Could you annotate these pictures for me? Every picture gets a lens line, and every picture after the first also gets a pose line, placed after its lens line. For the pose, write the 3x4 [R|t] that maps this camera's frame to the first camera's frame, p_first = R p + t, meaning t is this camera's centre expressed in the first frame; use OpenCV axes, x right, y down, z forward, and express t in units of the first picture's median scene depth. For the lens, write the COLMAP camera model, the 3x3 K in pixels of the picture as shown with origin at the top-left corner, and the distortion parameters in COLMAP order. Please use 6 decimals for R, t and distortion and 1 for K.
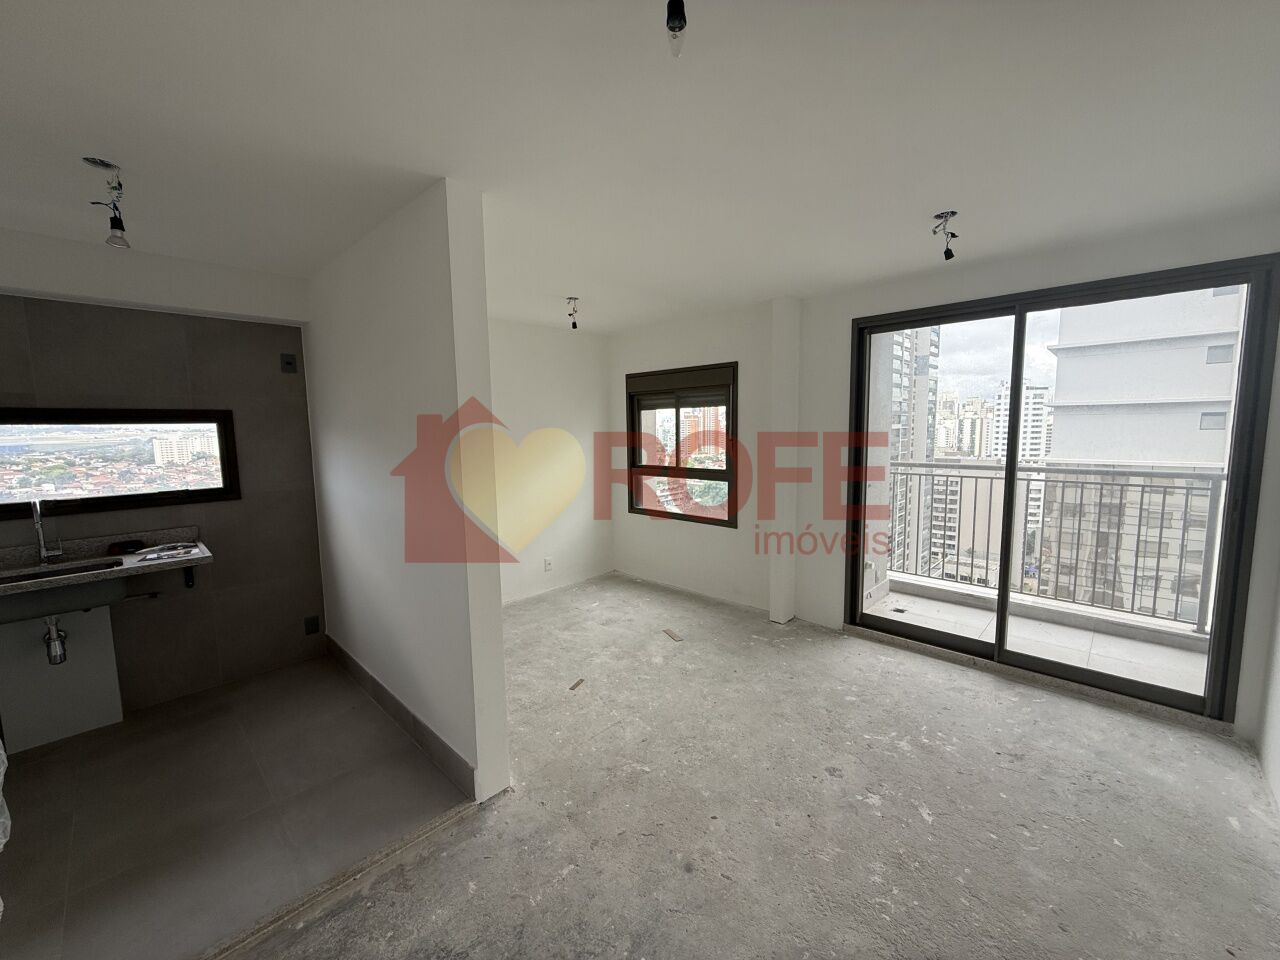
lens RADIAL K [[509.2, 0, 637.2], [0, 509.2, 480.4], [0, 0, 1]] dist [0.000658, 0.000173]
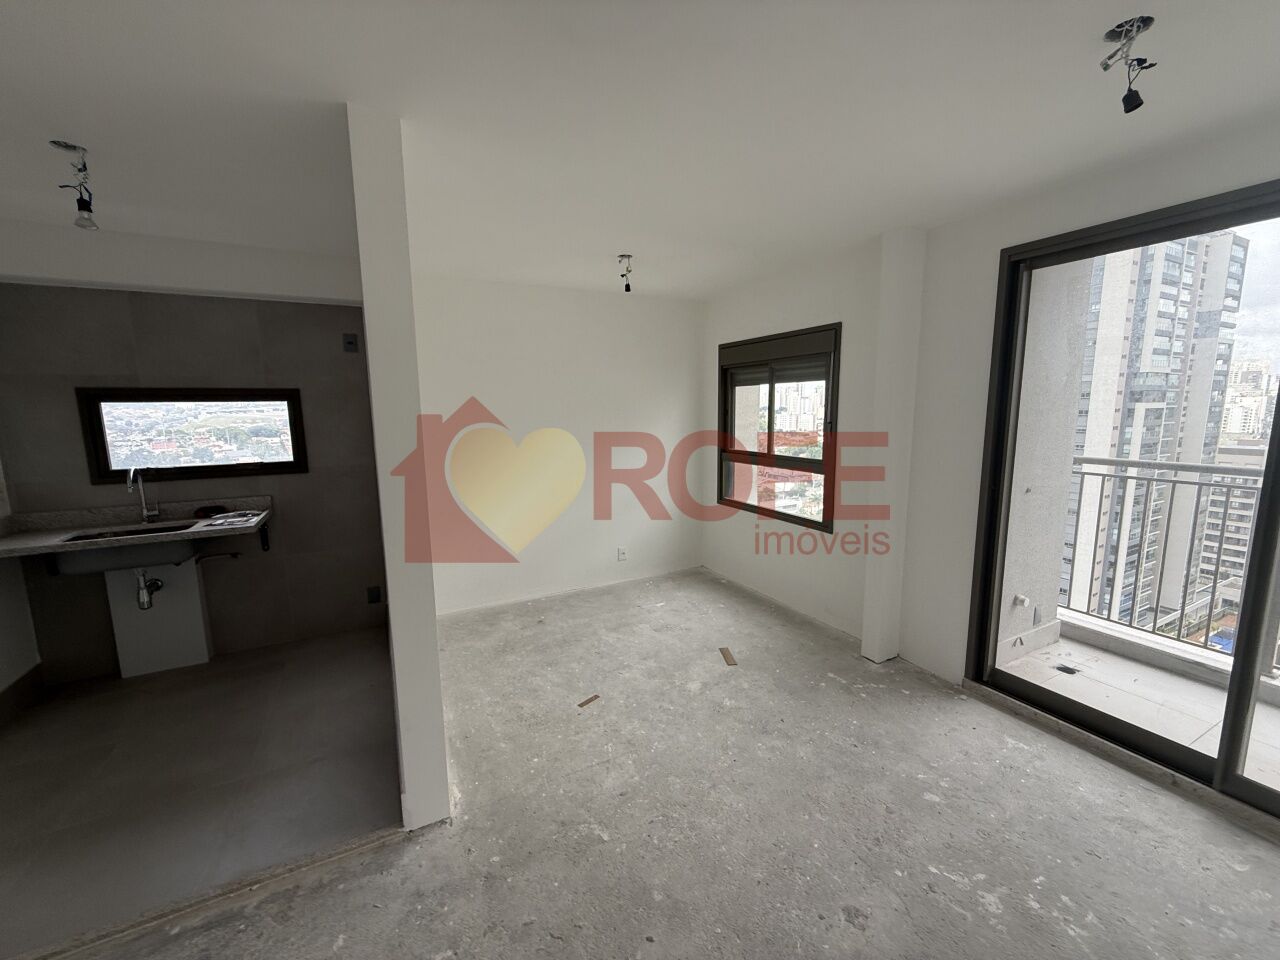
lens RADIAL K [[509.2, 0, 636.4], [0, 509.2, 480.2], [0, 0, 1]] dist [0.000658, 0.000173]
pose [[0.947574, 0.050111, -0.315582, 0.196020], [-0.036606, 0.998148, 0.048582, -0.022246], [0.317432, -0.034483, 0.947654, 0.186713]]
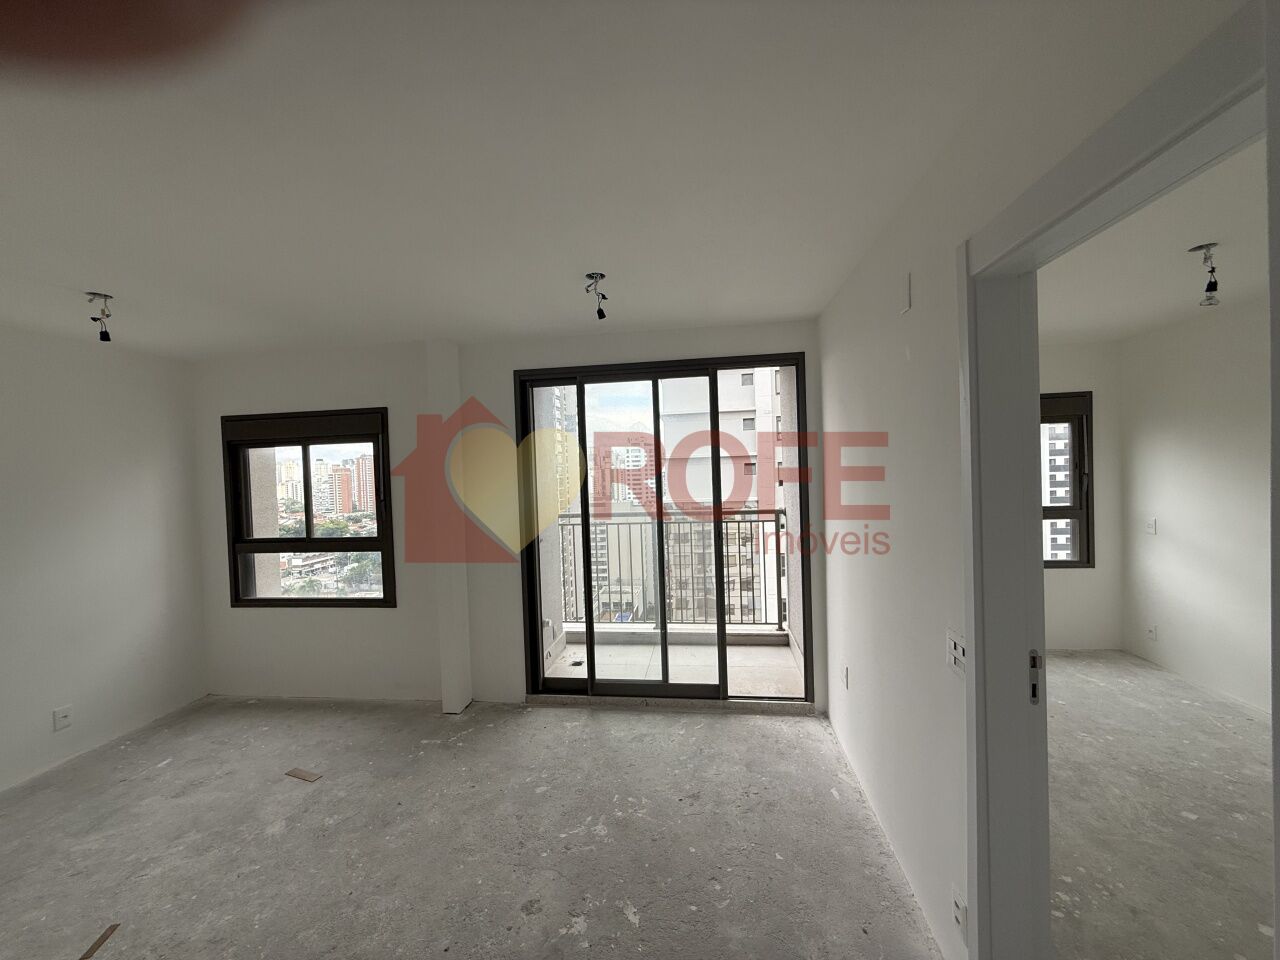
lens RADIAL K [[509.2, 0, 637.3], [0, 509.2, 480.3], [0, 0, 1]] dist [0.000658, 0.000173]
pose [[0.807530, -0.024418, 0.589320, 0.039764], [0.083964, 0.993726, -0.073878, -0.020198], [-0.583819, 0.109141, 0.804514, 0.114875]]
